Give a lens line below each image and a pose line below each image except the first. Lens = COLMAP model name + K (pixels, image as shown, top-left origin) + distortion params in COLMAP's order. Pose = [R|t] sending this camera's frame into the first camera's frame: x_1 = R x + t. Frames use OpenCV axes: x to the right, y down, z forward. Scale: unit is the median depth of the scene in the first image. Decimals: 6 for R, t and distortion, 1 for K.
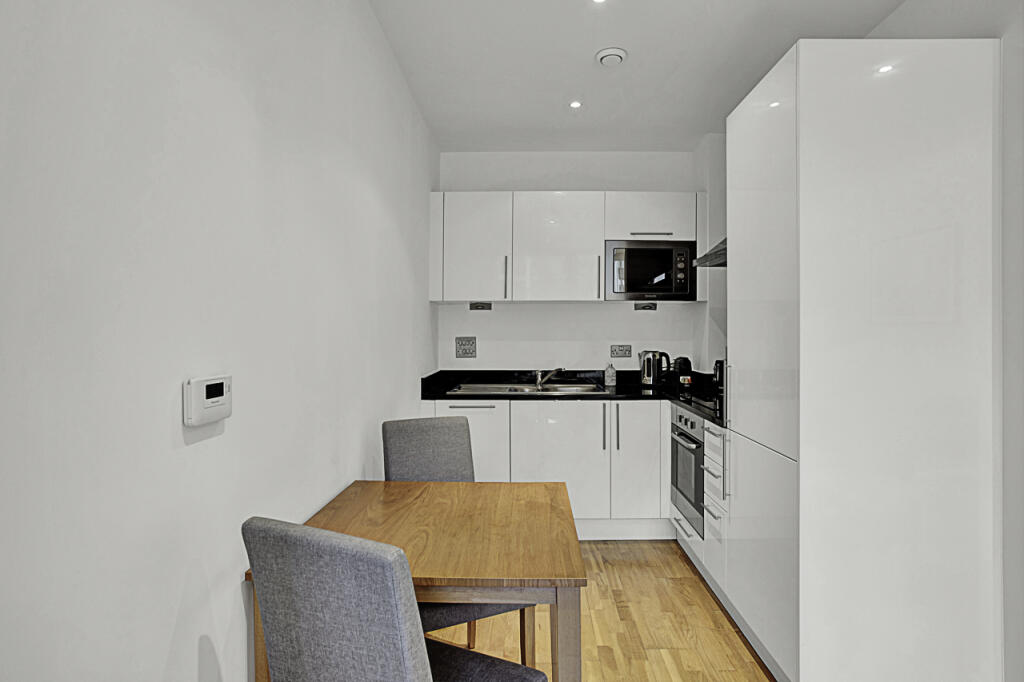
lens RADIAL K [[540.2, 0, 521.1], [0, 540.2, 328.1], [0, 0, 1]] dist [-0.040492, 0.000227]
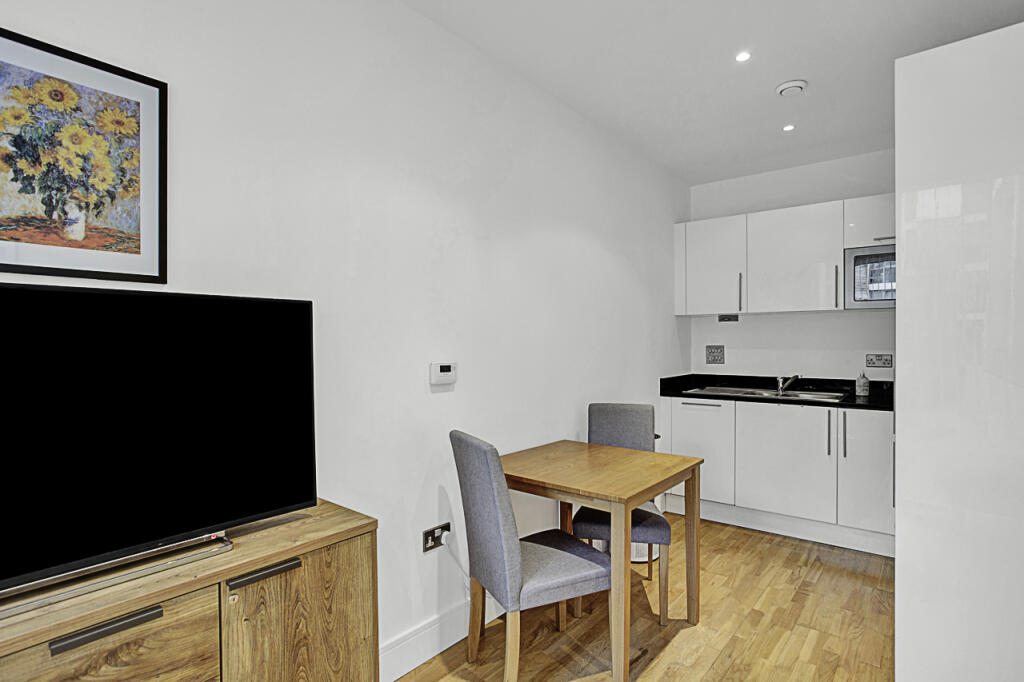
lens RADIAL K [[511.9, 0, 508.1], [0, 511.9, 342.6], [0, 0, 1]] dist [-0.051378, 0.025837]
pose [[0.778855, 0.000210, -0.627204, 0.254869], [0.005220, 0.999963, 0.006816, 0.000856], [0.627182, -0.008583, 0.778825, -0.117390]]
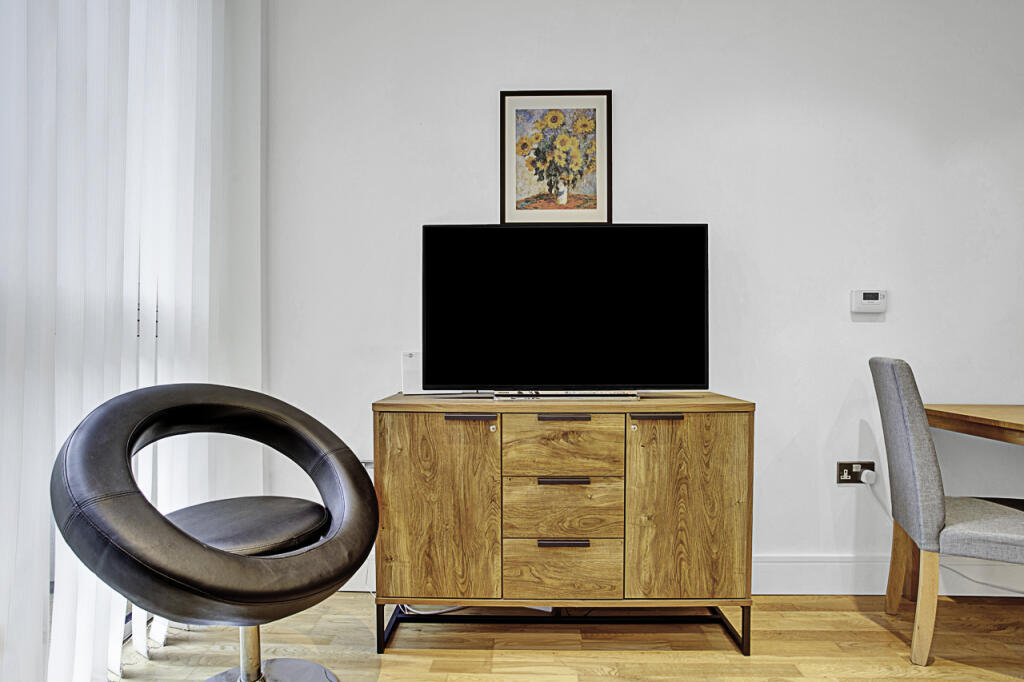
lens RADIAL K [[511.9, 0, 508.1], [0, 511.9, 342.6], [0, 0, 1]] dist [-0.051378, 0.025837]
pose [[-0.010141, 0.007444, -0.999921, 0.376132], [0.001389, 0.999971, 0.007430, 0.079885], [0.999948, -0.001313, -0.010151, -0.091359]]
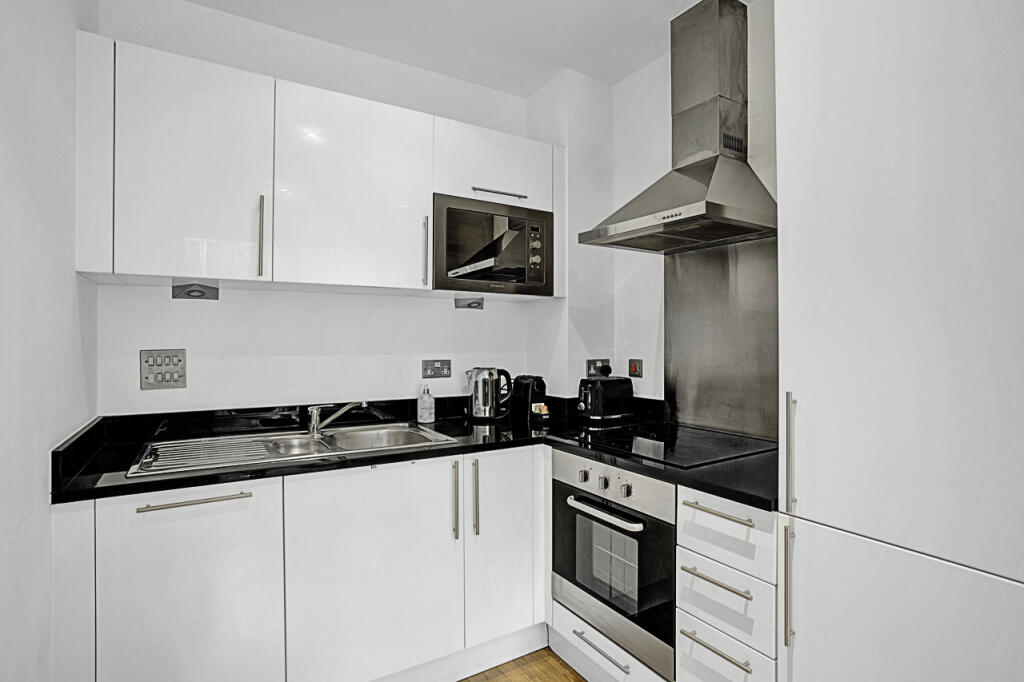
lens RADIAL K [[511.9, 0, 508.1], [0, 511.9, 342.6], [0, 0, 1]] dist [-0.051378, 0.025837]
pose [[0.849941, -0.002292, 0.526872, -0.082983], [-0.002620, 0.999960, 0.008577, 0.005031], [-0.526871, -0.008670, 0.849901, 0.455077]]
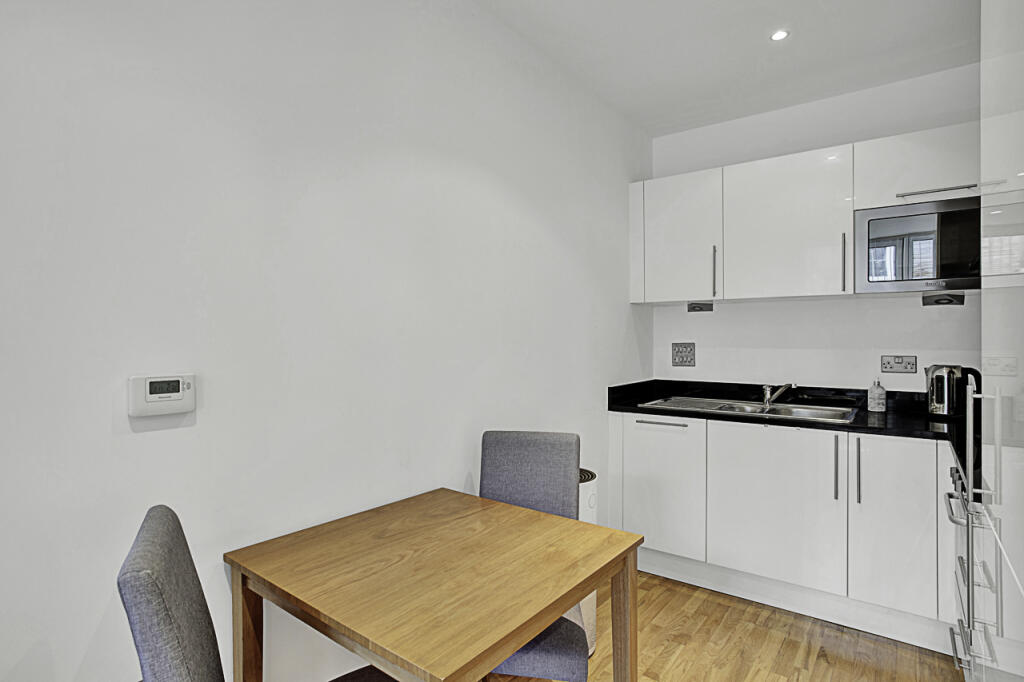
lens RADIAL K [[529.8, 0, 508.0], [0, 529.8, 334.4], [0, 0, 1]] dist [-0.053190, 0.031663]
pose [[0.803102, -0.002670, -0.595836, 0.198481], [0.003126, 0.999995, -0.000266, 0.002125], [0.595834, -0.001649, 0.803106, 0.160607]]
